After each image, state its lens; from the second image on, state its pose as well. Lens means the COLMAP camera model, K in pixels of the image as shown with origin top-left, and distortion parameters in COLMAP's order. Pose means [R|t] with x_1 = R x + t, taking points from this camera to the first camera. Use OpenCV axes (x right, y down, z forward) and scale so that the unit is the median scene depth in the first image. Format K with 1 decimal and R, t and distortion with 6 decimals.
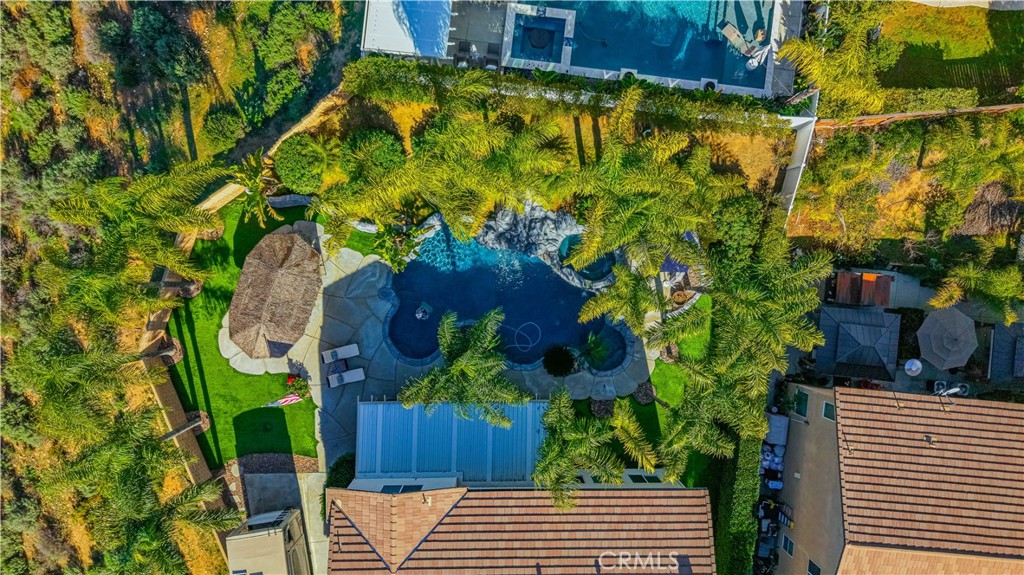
lens RADIAL K [[703.8, 0, 523.3], [0, 703.8, 289.7], [0, 0, 1]] dist [0.036417, -0.037326]
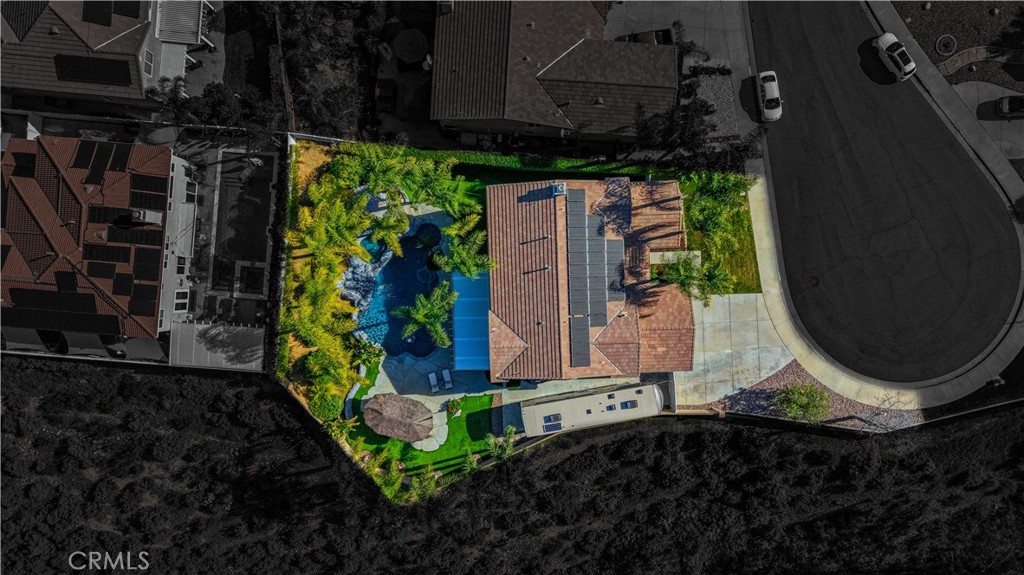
lens RADIAL K [[703.8, 0, 523.3], [0, 703.8, 289.7], [0, 0, 1]] dist [0.036417, -0.037326]
pose [[-0.029806, -0.998838, -0.037881, 0.044114], [0.998737, -0.031294, 0.039306, 0.274178], [-0.040446, -0.036662, 0.998509, -0.856917]]
